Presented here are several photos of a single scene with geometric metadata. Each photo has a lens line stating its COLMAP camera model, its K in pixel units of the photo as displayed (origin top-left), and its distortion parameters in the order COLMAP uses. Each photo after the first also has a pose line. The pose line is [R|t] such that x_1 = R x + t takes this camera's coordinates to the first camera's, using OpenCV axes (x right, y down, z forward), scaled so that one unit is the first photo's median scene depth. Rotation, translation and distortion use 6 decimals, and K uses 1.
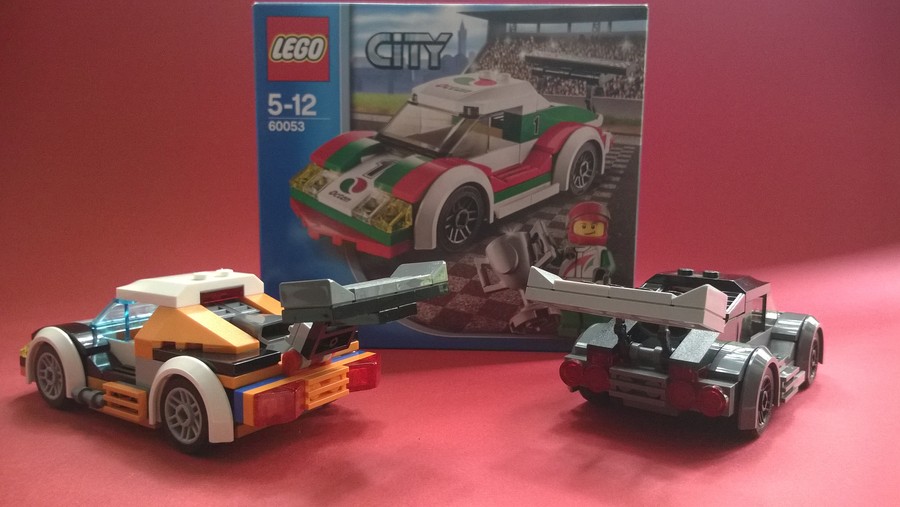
lens RADIAL K [[679.7, 0, 450.0], [0, 679.7, 253.5], [0, 0, 1]] dist [0.034196, -0.002342]
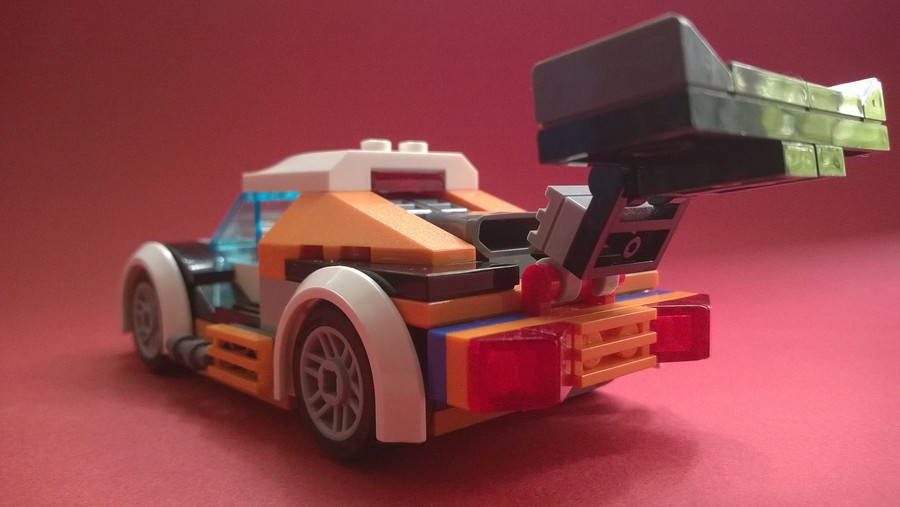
lens RADIAL K [[709.4, 0, 450.0], [0, 709.4, 253.5], [0, 0, 1]] dist [0.119280, -0.000400]
pose [[0.961552, -0.001353, -0.274620, -0.155284], [-0.006486, 0.999597, -0.027637, 0.148121], [0.274547, 0.028356, 0.961155, 0.494595]]
